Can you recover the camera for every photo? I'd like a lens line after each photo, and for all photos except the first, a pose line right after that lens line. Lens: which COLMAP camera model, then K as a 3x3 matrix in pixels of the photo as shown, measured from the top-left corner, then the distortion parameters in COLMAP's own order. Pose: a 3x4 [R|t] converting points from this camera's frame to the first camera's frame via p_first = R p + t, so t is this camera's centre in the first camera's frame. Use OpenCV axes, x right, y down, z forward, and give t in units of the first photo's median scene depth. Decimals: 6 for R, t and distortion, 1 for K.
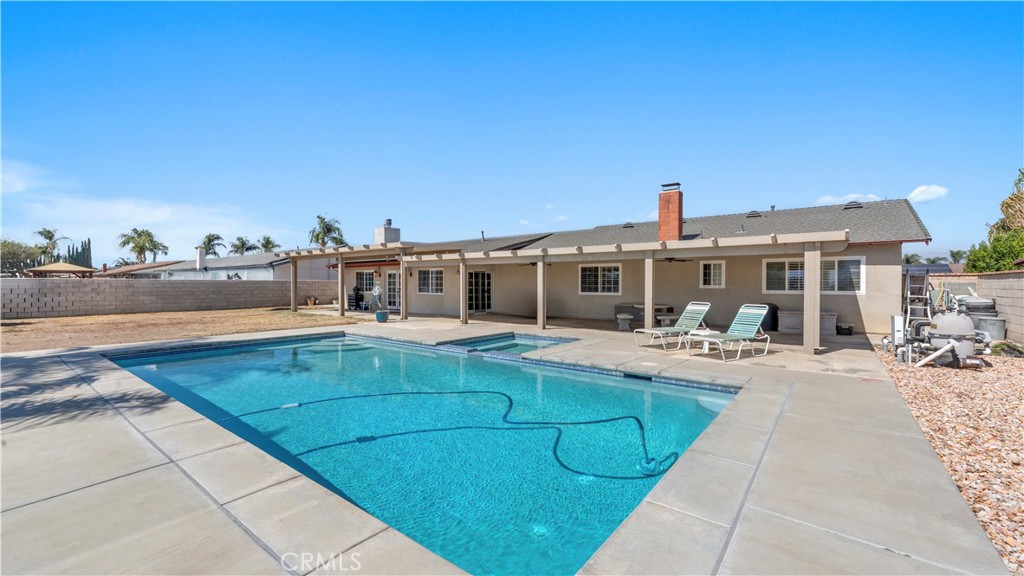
lens RADIAL K [[410.8, 0, 512.0], [0, 410.8, 288.0], [0, 0, 1]] dist [0.000802, 0.000166]
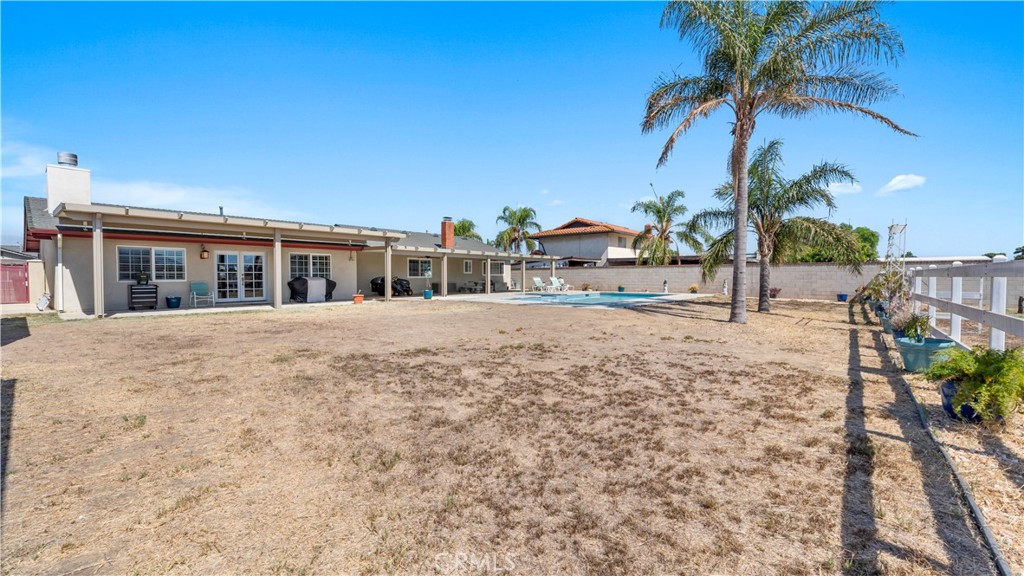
lens RADIAL K [[410.8, 0, 512.0], [0, 410.8, 288.0], [0, 0, 1]] dist [0.000802, 0.000166]
pose [[0.039222, -0.033258, 0.998677, -1.294675], [0.005797, 0.999437, 0.033056, 0.006533], [-0.999214, 0.004493, 0.039392, 0.548569]]
